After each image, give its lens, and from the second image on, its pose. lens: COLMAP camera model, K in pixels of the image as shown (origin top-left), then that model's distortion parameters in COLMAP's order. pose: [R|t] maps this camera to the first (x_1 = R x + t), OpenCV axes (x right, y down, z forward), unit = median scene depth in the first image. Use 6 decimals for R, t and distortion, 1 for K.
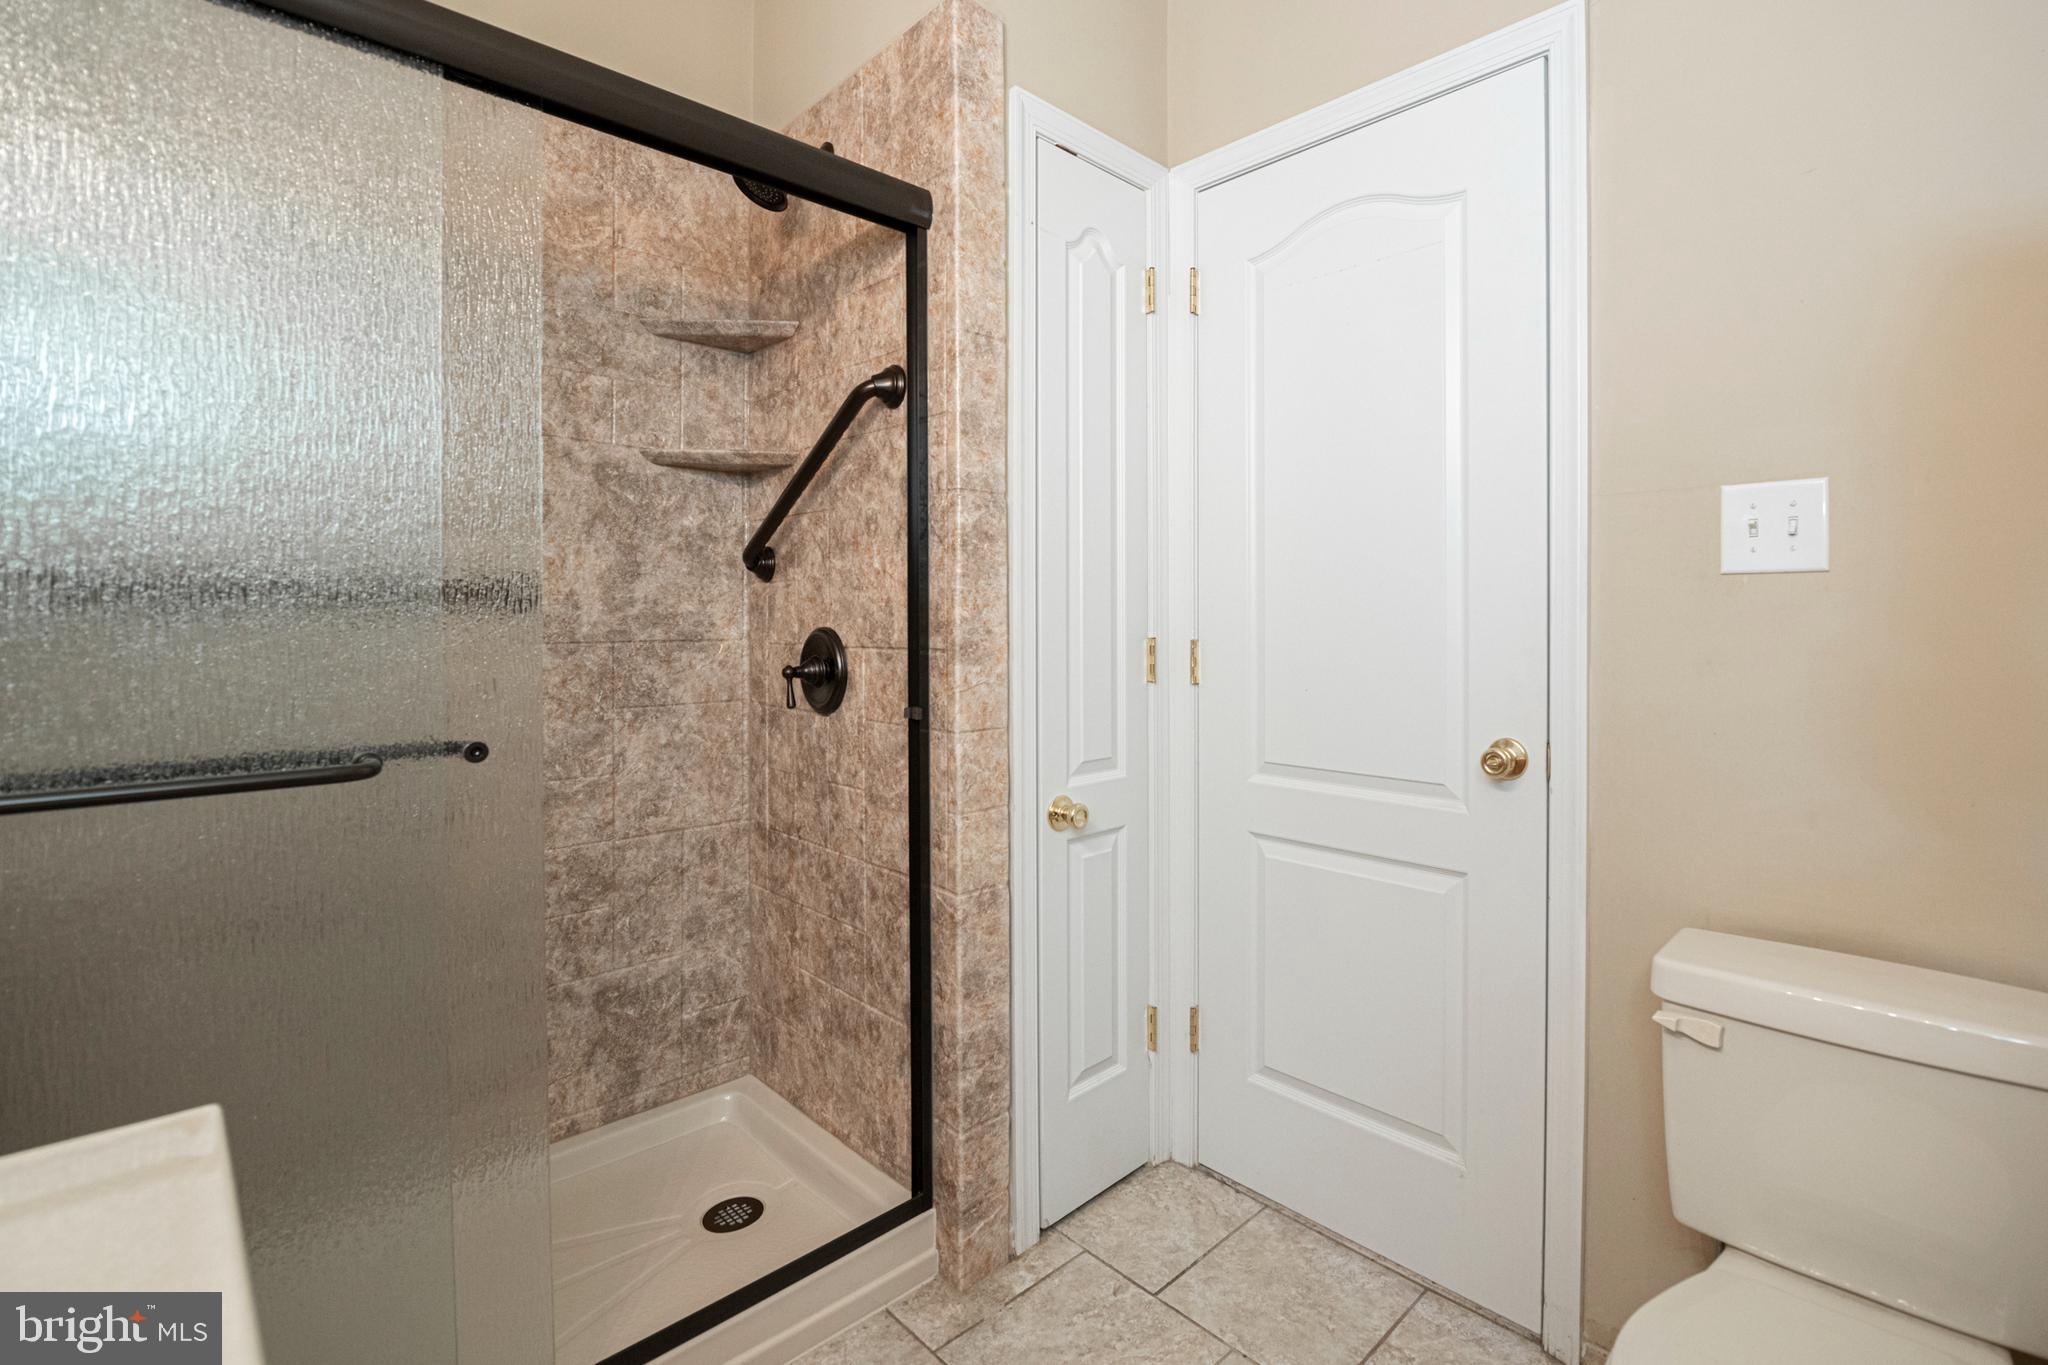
lens RADIAL K [[1056.1, 0, 1025.6], [0, 1056.1, 648.2], [0, 0, 1]] dist [-0.014717, -0.010188]
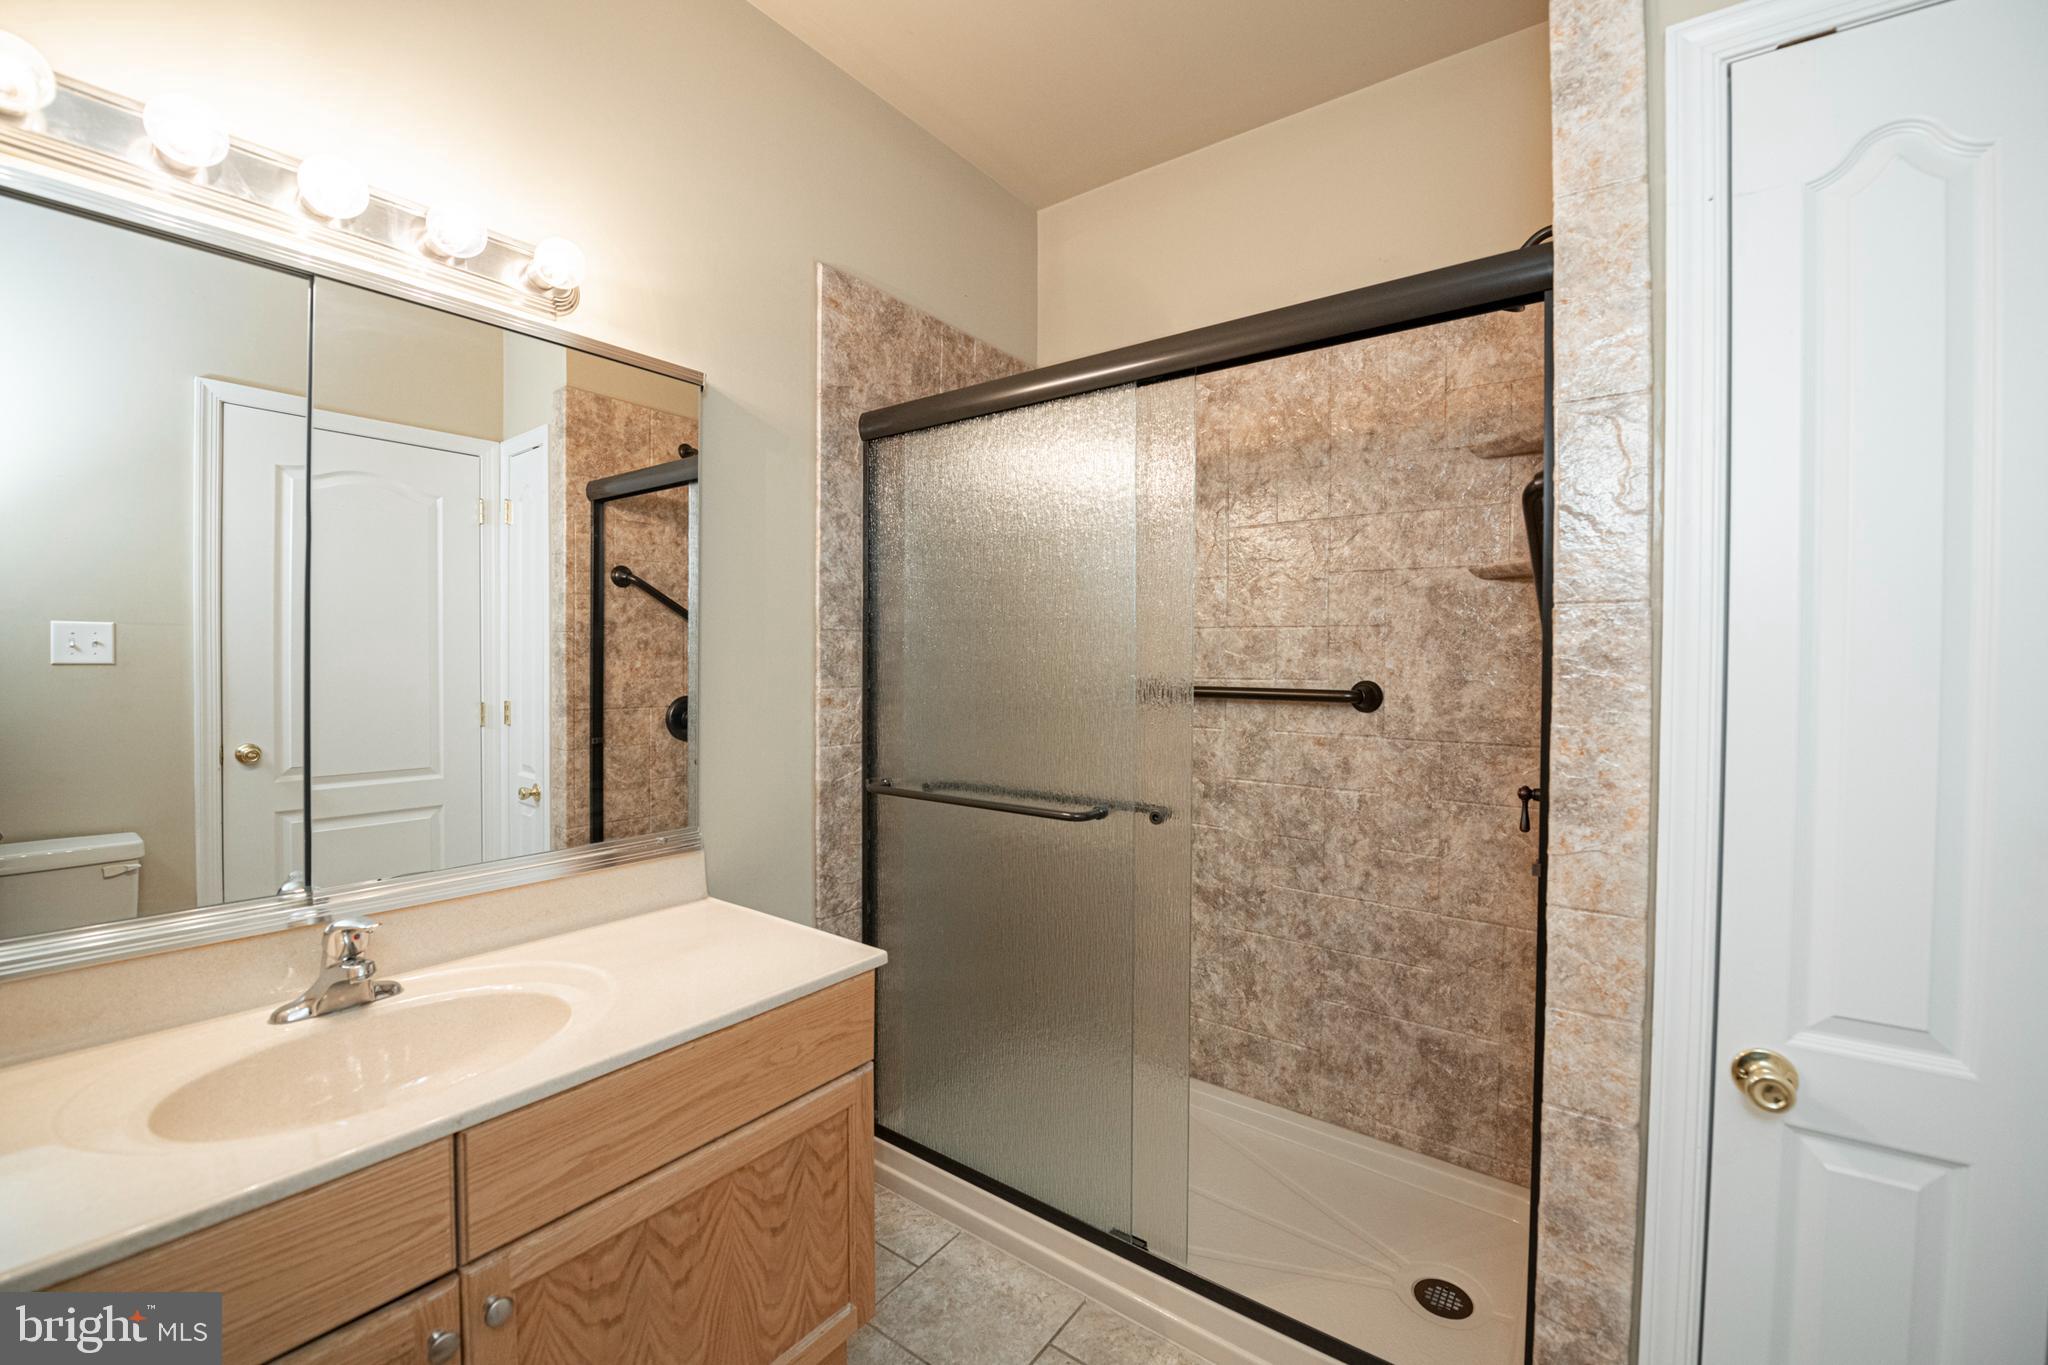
lens RADIAL K [[824.1, 0, 1024.8], [0, 824.1, 676.8], [0, 0, 1]] dist [-0.013206, -0.003807]
pose [[0.116204, 0.021885, -0.992984, 0.436957], [-0.015835, 0.999671, 0.020179, -0.086630], [0.993099, 0.013379, 0.116512, 0.449103]]
